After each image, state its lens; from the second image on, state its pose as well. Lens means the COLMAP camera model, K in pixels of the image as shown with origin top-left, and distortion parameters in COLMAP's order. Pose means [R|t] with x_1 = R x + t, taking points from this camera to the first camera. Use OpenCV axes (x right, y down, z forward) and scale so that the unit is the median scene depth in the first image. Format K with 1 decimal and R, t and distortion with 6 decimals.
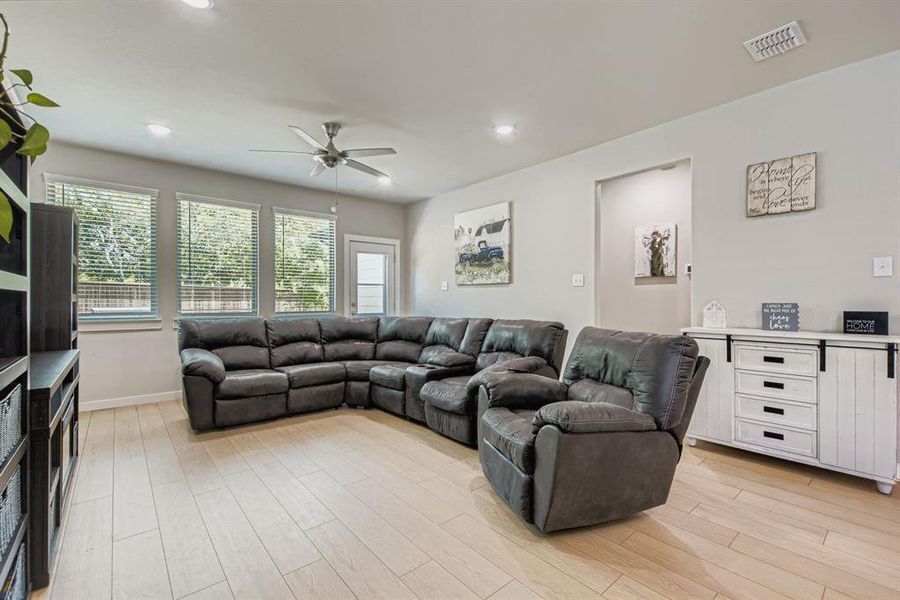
lens RADIAL K [[392.9, 0, 450.0], [0, 392.9, 300.0], [0, 0, 1]] dist [-0.000742, -0.000089]
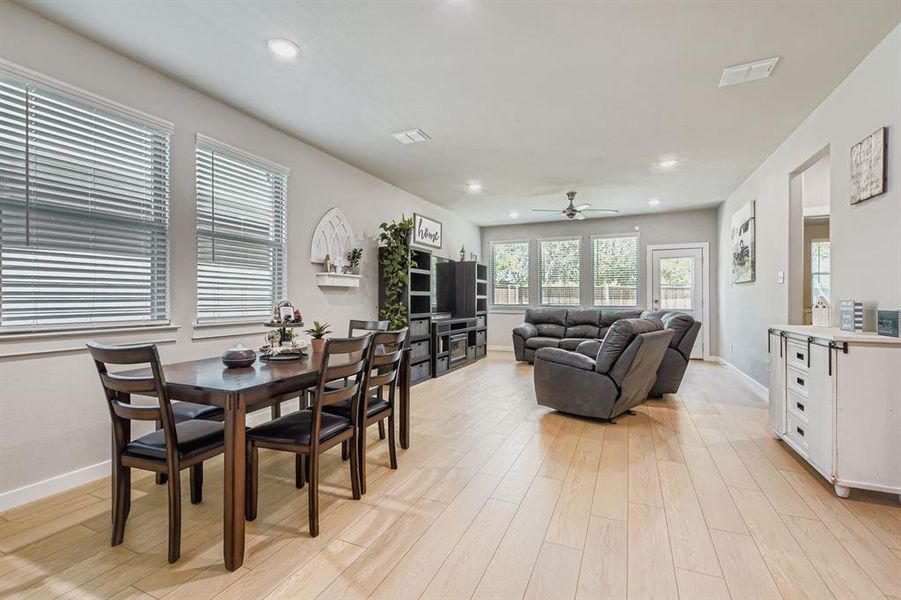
lens RADIAL K [[398.4, 0, 458.2], [0, 398.4, 299.5], [0, 0, 1]] dist [0.001172, 0.000195]
pose [[0.445191, 0.003244, -0.895430, 0.729146], [-0.001128, 0.999995, 0.003062, 0.001849], [0.895435, -0.000353, 0.445192, -0.134222]]
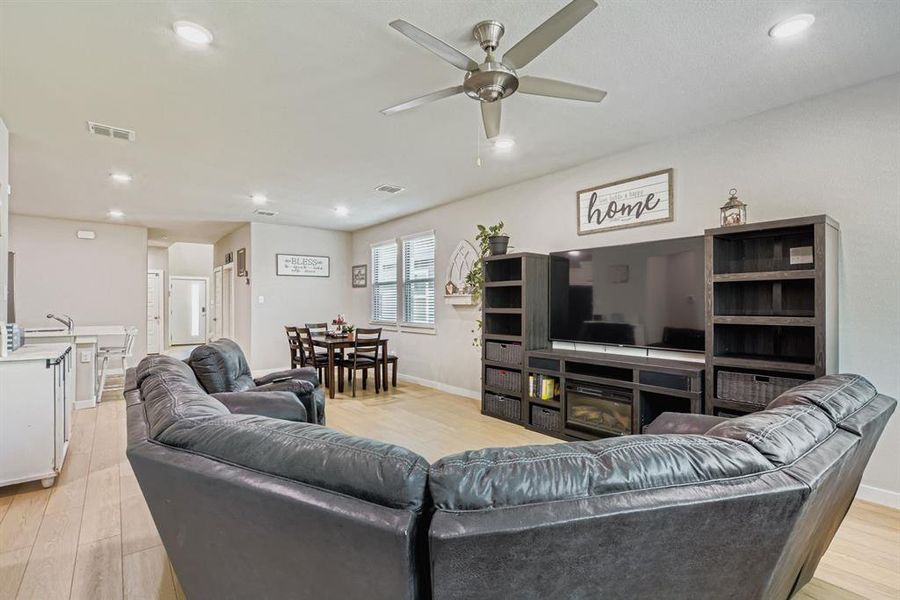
lens RADIAL K [[407.4, 0, 450.0], [0, 407.4, 304.2], [0, 0, 1]] dist [-0.002149, -0.000081]
pose [[-0.999941, 0.000869, 0.010868, -0.182120], [0.000855, 0.999999, -0.001296, -0.024512], [-0.010869, -0.001287, -0.999940, 1.168777]]
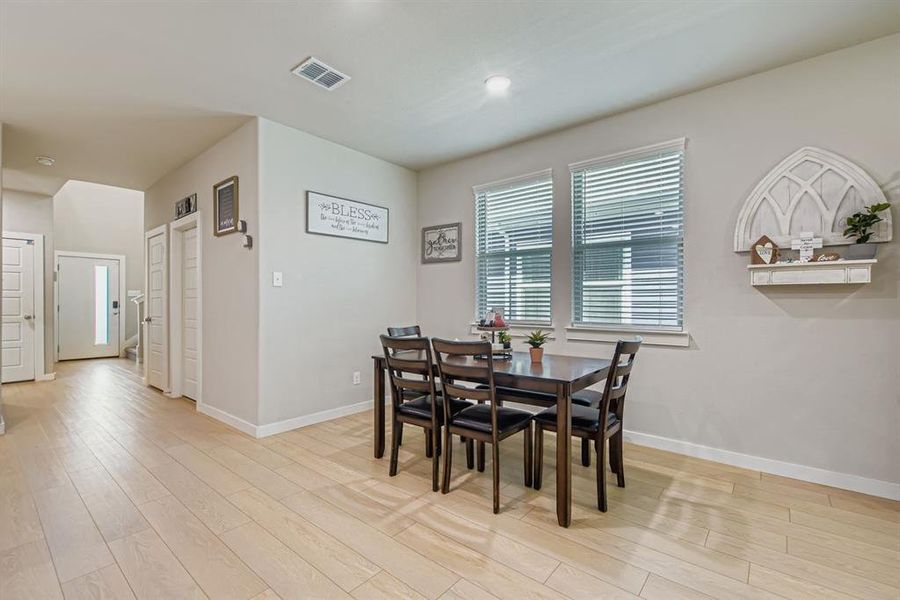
lens RADIAL K [[392.7, 0, 451.4], [0, 392.7, 306.9], [0, 0, 1]] dist [-0.002743, -0.000413]
pose [[-0.983671, 0.004738, -0.179914, 0.340024], [0.002266, 0.999900, 0.013944, -0.004687], [0.179962, 0.013309, -0.983584, 0.445207]]
